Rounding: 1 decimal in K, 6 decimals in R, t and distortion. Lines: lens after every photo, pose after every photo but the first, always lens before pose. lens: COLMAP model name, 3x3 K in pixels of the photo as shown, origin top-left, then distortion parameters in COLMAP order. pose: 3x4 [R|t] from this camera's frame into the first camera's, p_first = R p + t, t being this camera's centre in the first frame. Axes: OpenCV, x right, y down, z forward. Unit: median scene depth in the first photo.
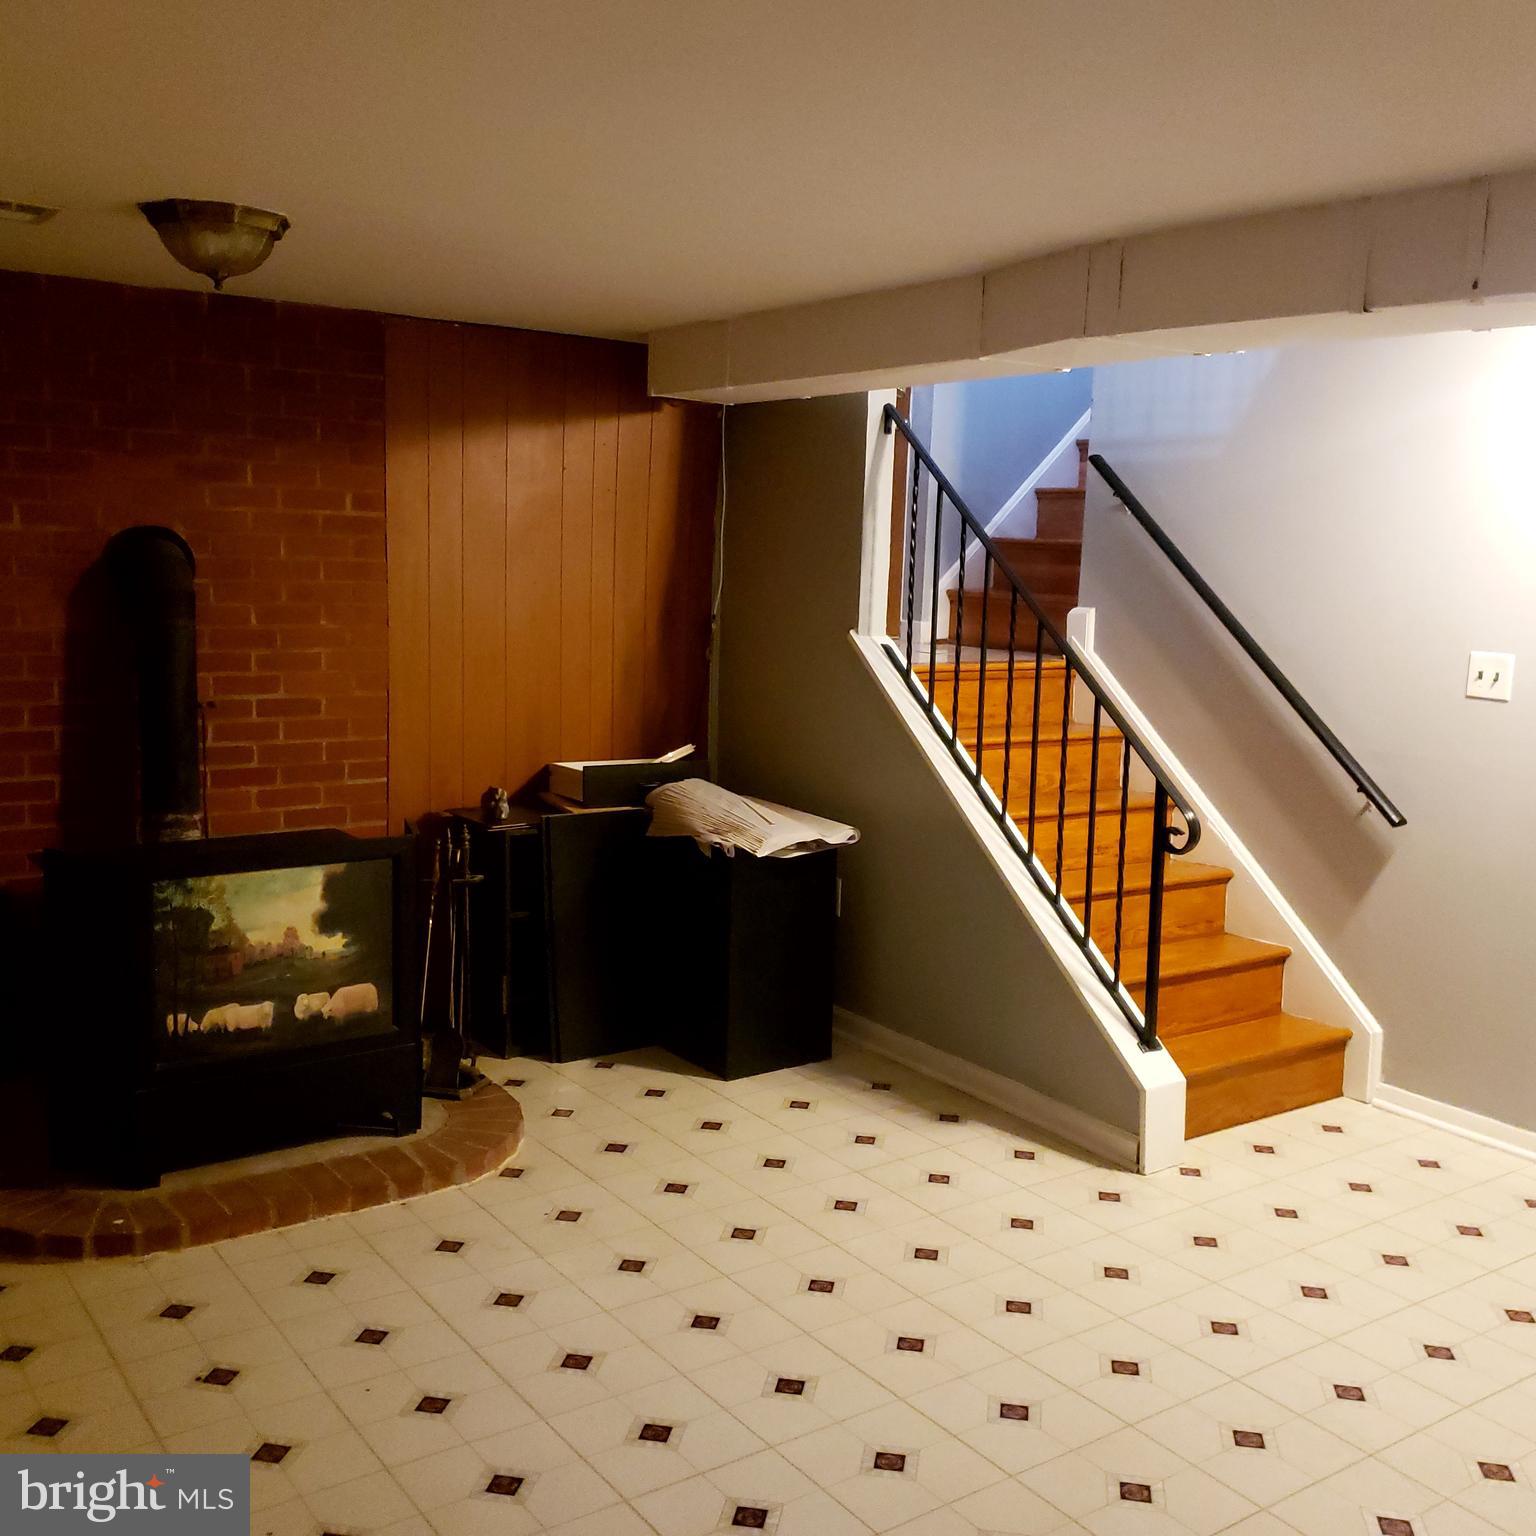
lens RADIAL K [[1618.2, 0, 763.9], [0, 1618.2, 772.4], [0, 0, 1]] dist [0.002943, 0.000000]
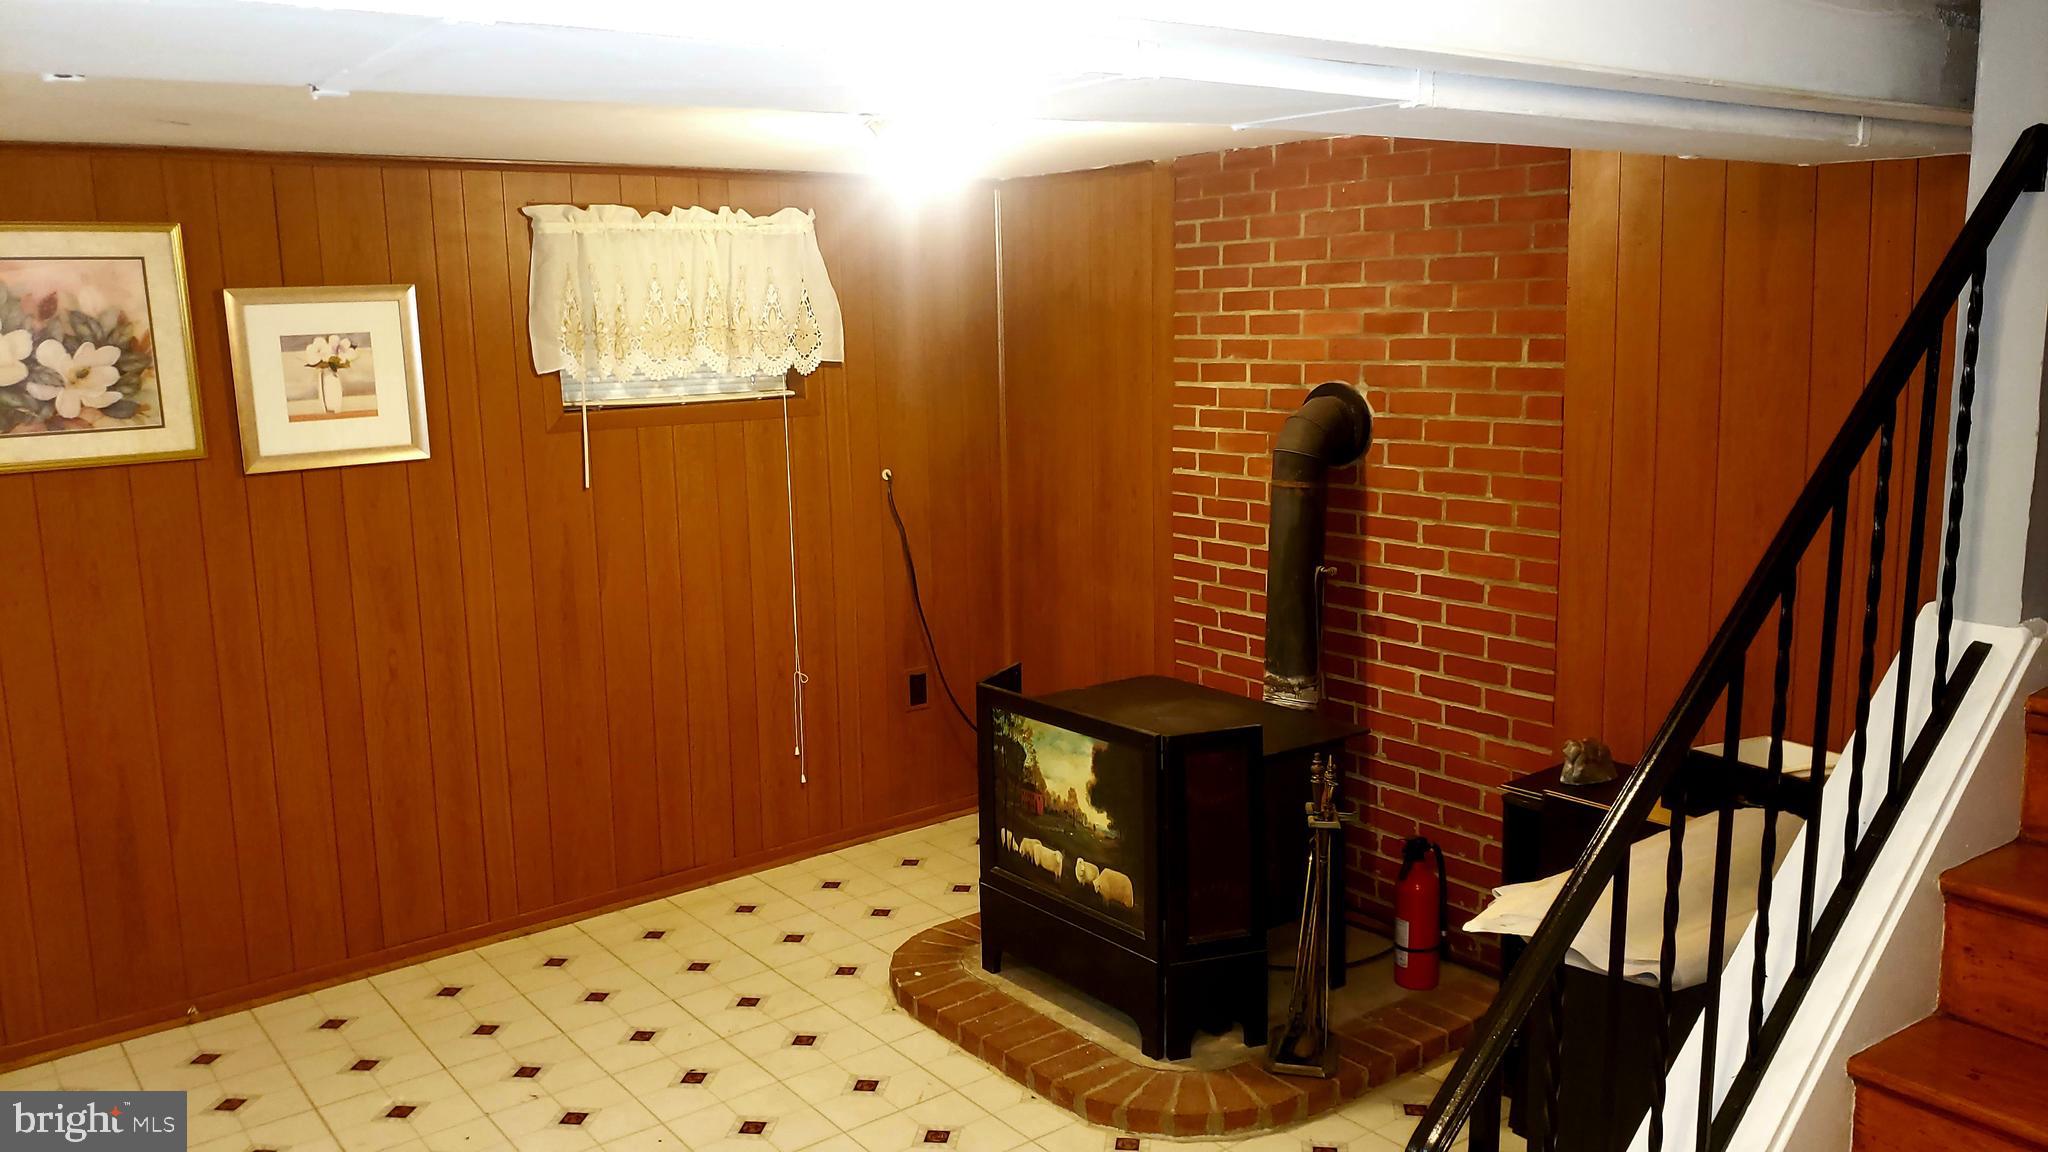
lens RADIAL K [[1533.7, 0, 1030.2], [0, 1533.7, 576.7], [0, 0, 1]] dist [0.078932, -0.000888]
pose [[0.052254, 0.136228, -0.989298, 0.554773], [-0.125093, 0.983742, 0.128855, -0.134731], [0.990768, 0.117021, 0.068446, 0.771231]]
